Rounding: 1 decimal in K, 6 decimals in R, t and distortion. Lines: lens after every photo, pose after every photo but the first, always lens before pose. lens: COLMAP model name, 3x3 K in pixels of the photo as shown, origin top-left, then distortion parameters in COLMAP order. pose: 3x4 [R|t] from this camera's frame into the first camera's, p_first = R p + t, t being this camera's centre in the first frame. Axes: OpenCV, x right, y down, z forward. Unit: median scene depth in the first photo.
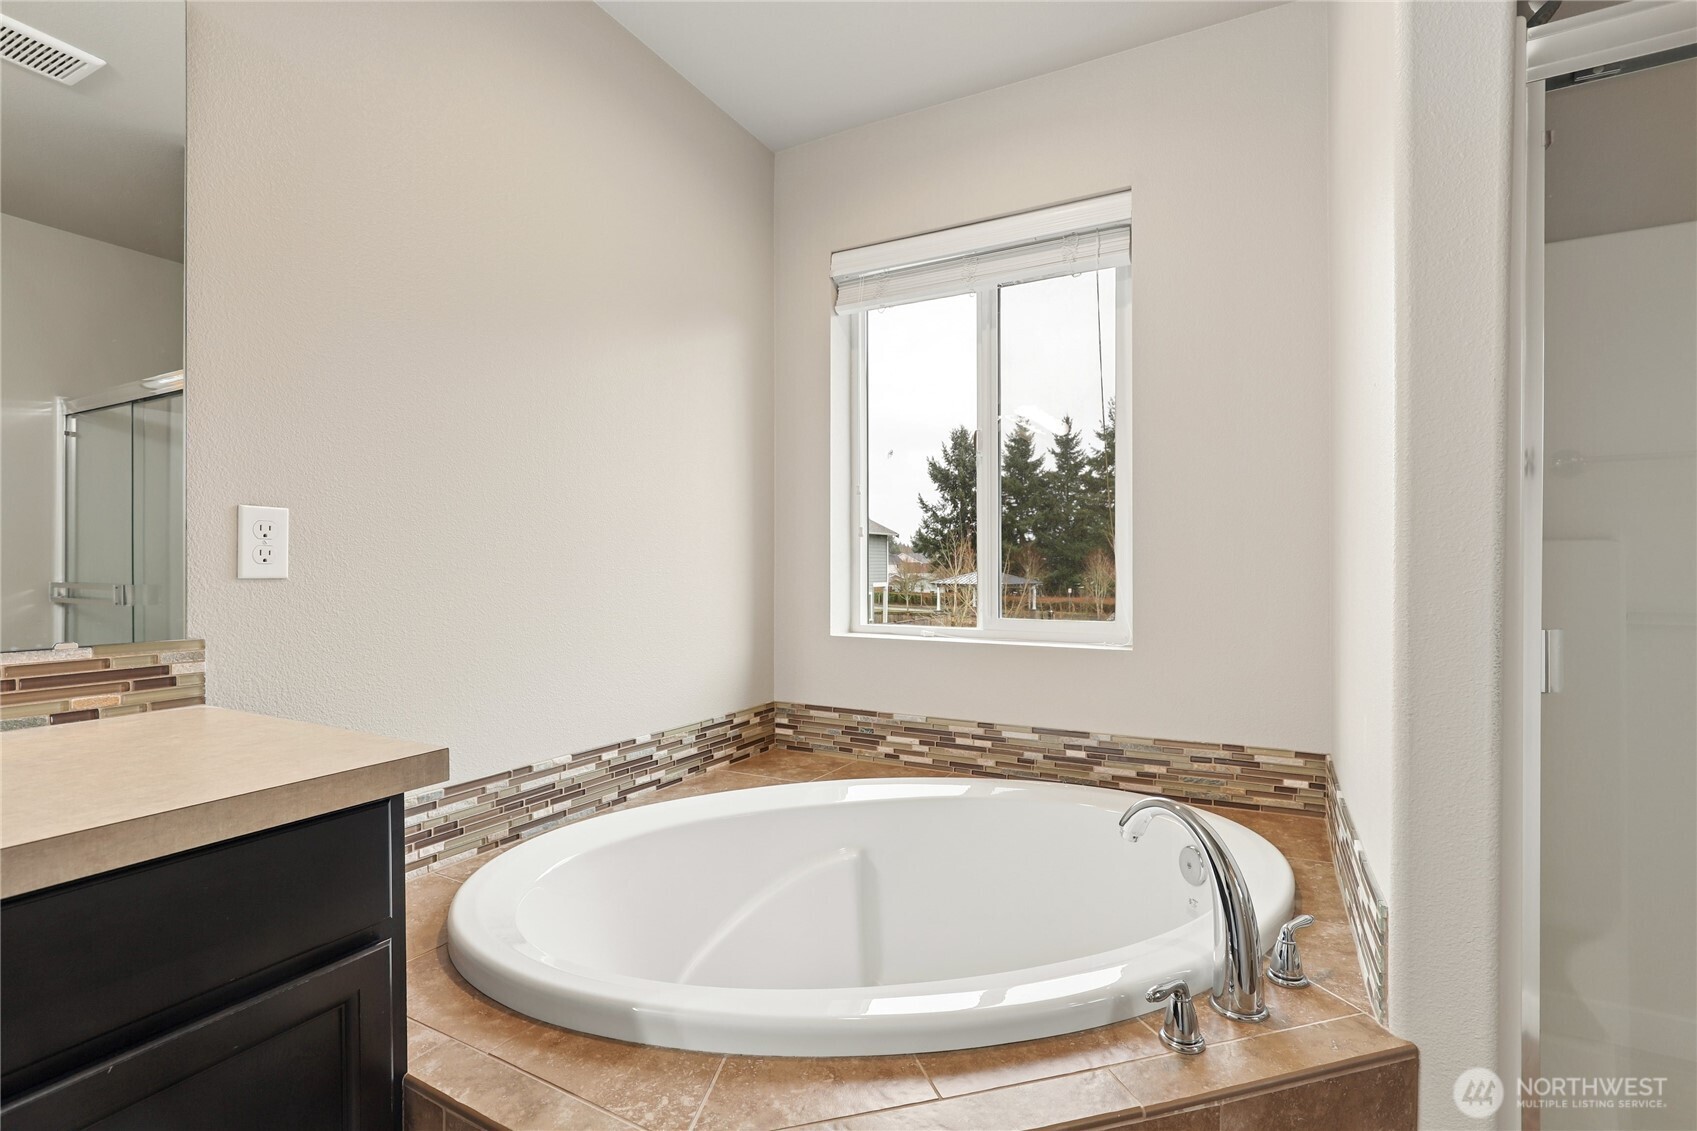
lens RADIAL K [[777.6, 0, 835.2], [0, 777.6, 558.1], [0, 0, 1]] dist [0.000175, 0.000449]
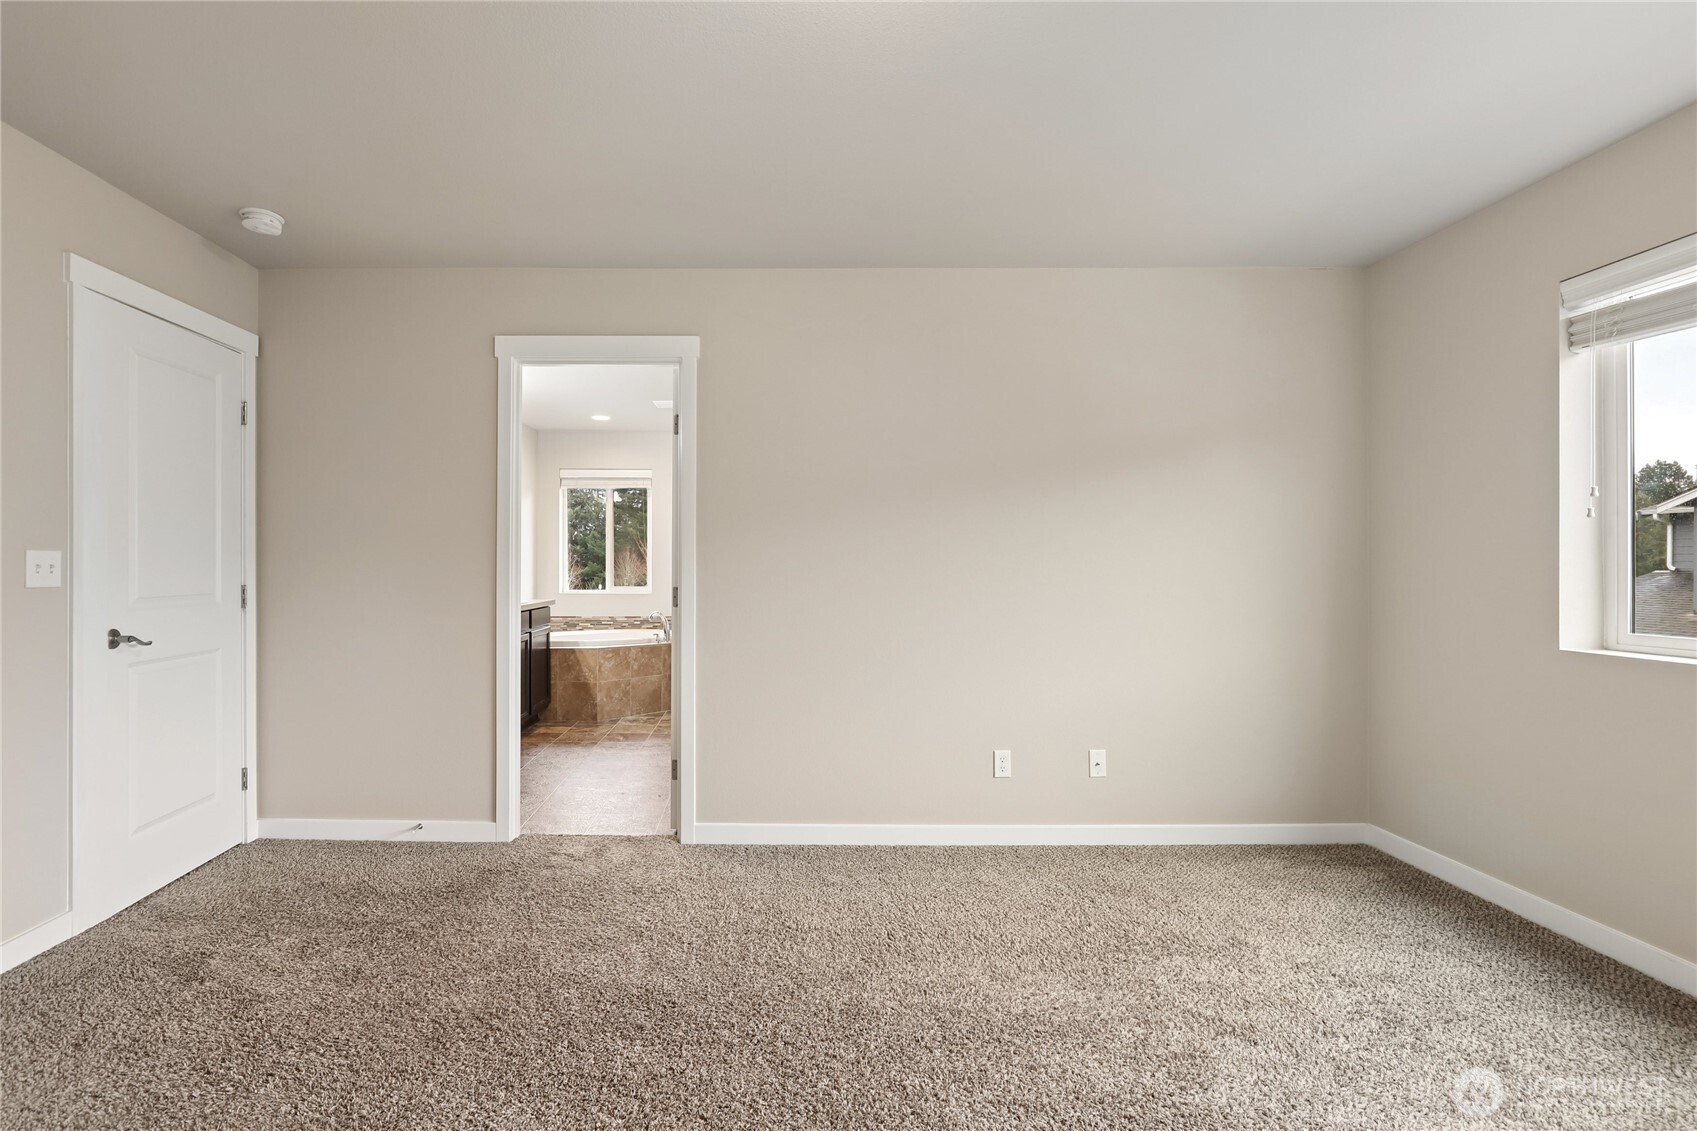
lens RADIAL K [[777.6, 0, 839.3], [0, 777.6, 558.3], [0, 0, 1]] dist [0.000175, 0.000449]
pose [[0.828892, 0.007062, 0.559363, -0.892158], [-0.009082, 0.999958, 0.000833, -0.060861], [-0.559334, -0.005771, 0.828922, -2.413659]]
